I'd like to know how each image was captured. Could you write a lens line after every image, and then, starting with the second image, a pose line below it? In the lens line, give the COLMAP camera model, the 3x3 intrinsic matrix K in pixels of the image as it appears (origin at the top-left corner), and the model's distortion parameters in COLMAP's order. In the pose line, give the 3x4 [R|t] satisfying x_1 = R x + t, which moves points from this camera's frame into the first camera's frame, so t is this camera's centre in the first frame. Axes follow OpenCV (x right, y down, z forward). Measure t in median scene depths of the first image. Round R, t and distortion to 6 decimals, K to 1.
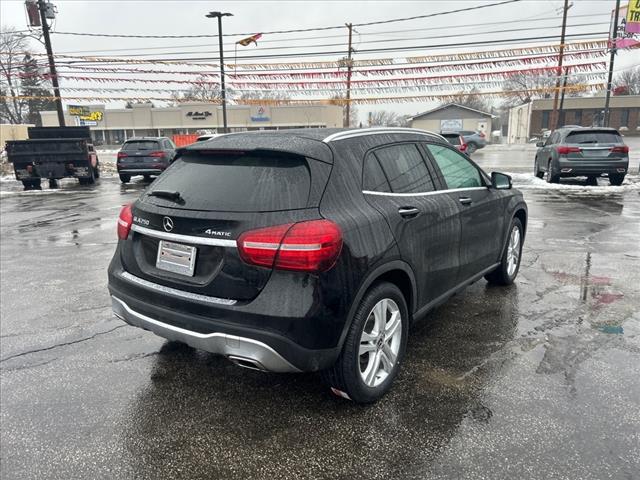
lens RADIAL K [[483.5, 0, 314.6], [0, 483.5, 242.7], [0, 0, 1]] dist [0.047706, -0.048850]
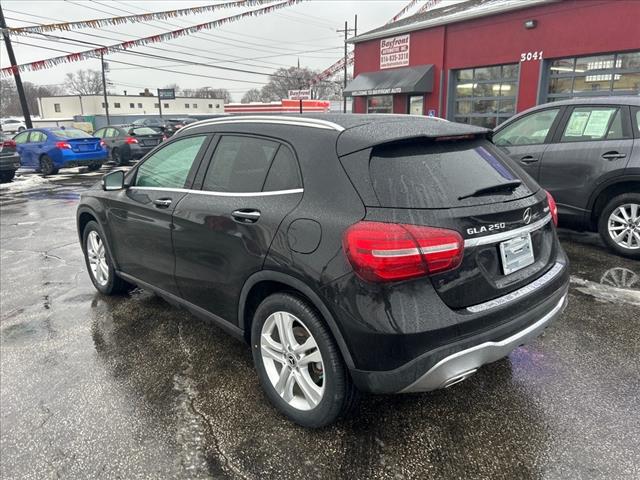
lens RADIAL K [[483.5, 0, 316.0], [0, 483.5, 242.7], [0, 0, 1]] dist [0.047706, -0.048850]
pose [[0.193651, -0.238370, 0.951672, -0.179586], [0.233000, 0.953455, 0.191404, -0.036659], [-0.953001, 0.184673, 0.240178, 0.167323]]
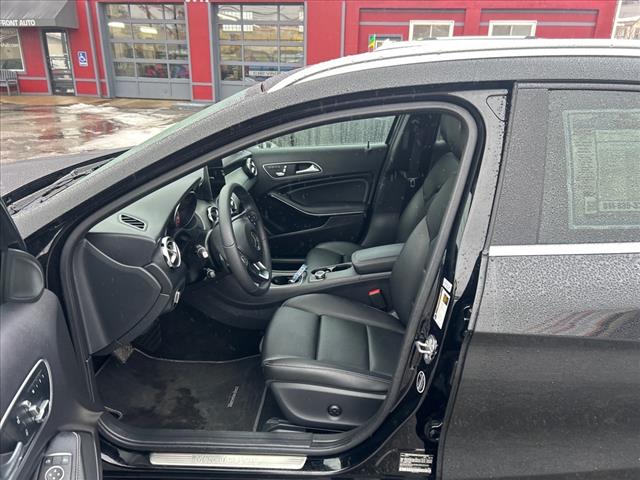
lens RADIAL K [[483.5, 0, 319.5], [0, 483.5, 243.7], [0, 0, 1]] dist [0.047706, -0.048850]
pose [[-0.547725, -0.288053, 0.785508, -0.052801], [0.177653, 0.877413, 0.445630, -0.067408], [-0.817580, 0.383631, -0.429407, 0.305257]]
